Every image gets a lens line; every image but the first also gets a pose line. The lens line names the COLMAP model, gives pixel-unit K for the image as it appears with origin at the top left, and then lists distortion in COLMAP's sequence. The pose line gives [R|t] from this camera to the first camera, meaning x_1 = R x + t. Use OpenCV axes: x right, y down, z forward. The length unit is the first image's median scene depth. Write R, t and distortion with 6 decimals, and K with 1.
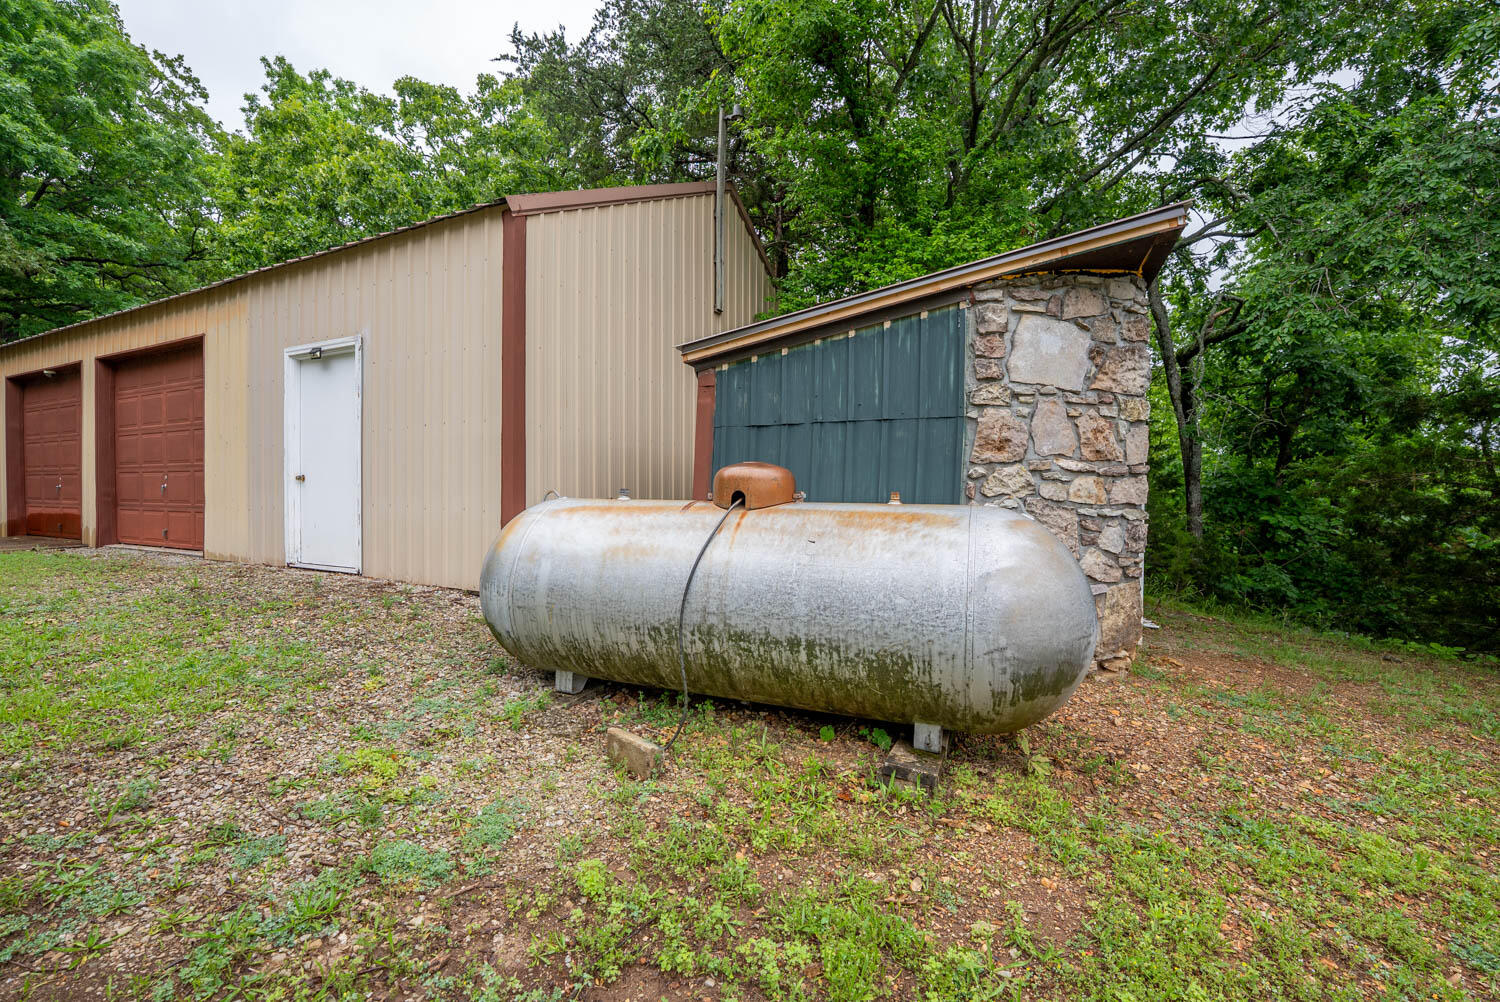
lens RADIAL K [[608.7, 0, 749.6], [0, 608.7, 509.5], [0, 0, 1]] dist [-0.022630, 0.000579]
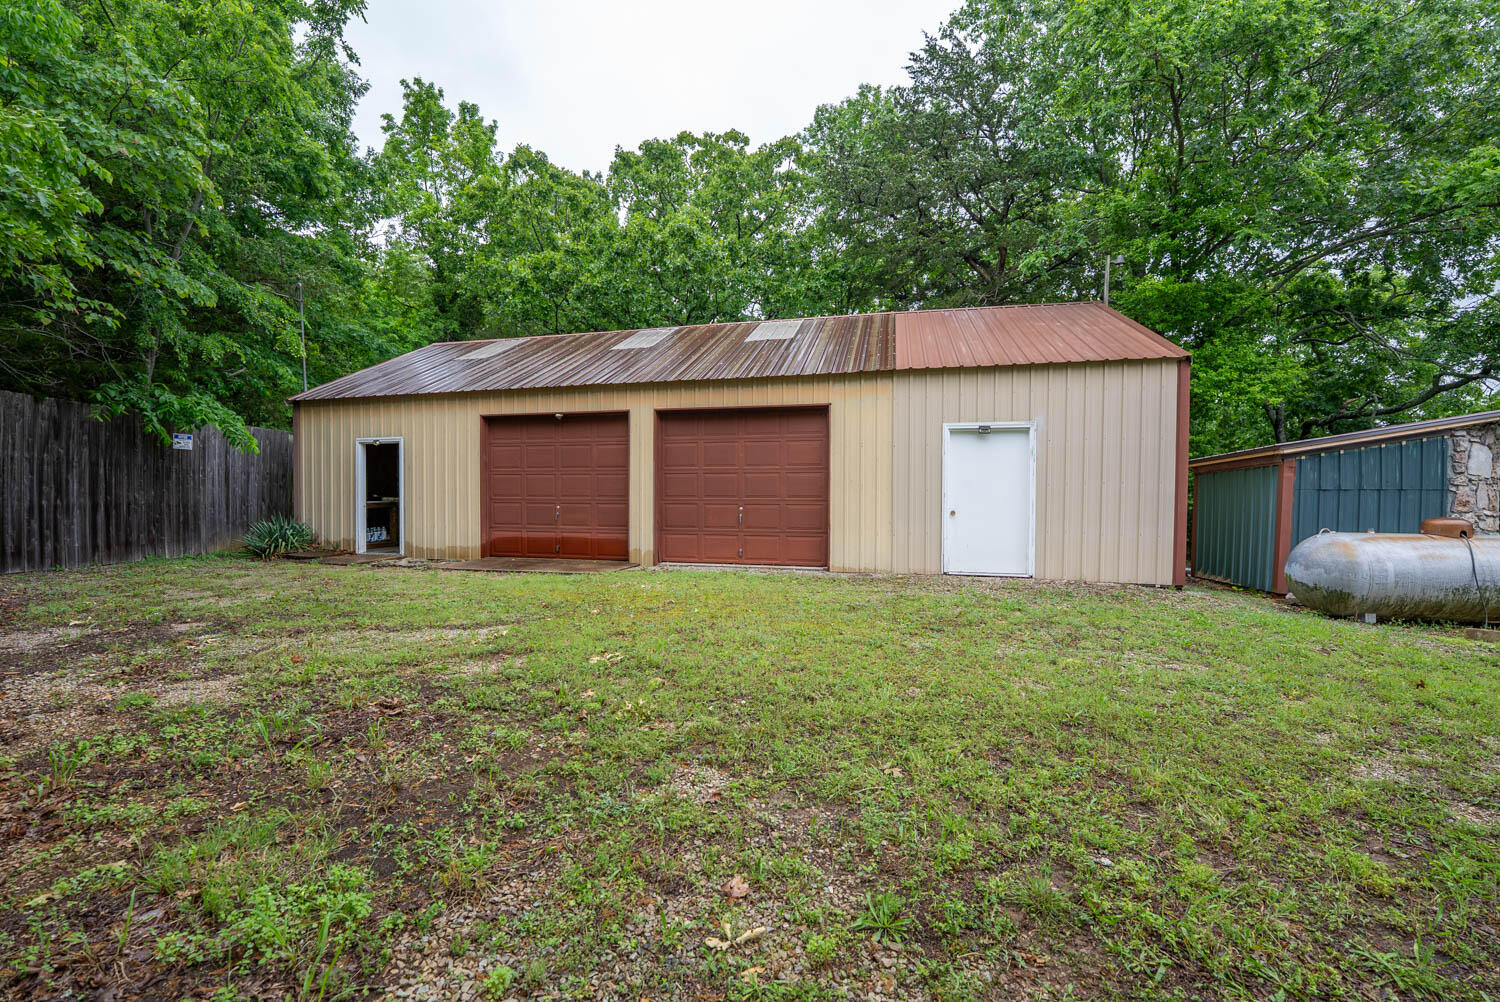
lens RADIAL K [[608.7, 0, 749.4], [0, 608.7, 504.1], [0, 0, 1]] dist [-0.022630, 0.000579]
pose [[0.982123, -0.001315, 0.188237, -1.535537], [0.005151, 0.999789, -0.019893, -0.048731], [-0.188171, 0.020507, 0.981922, -0.349976]]
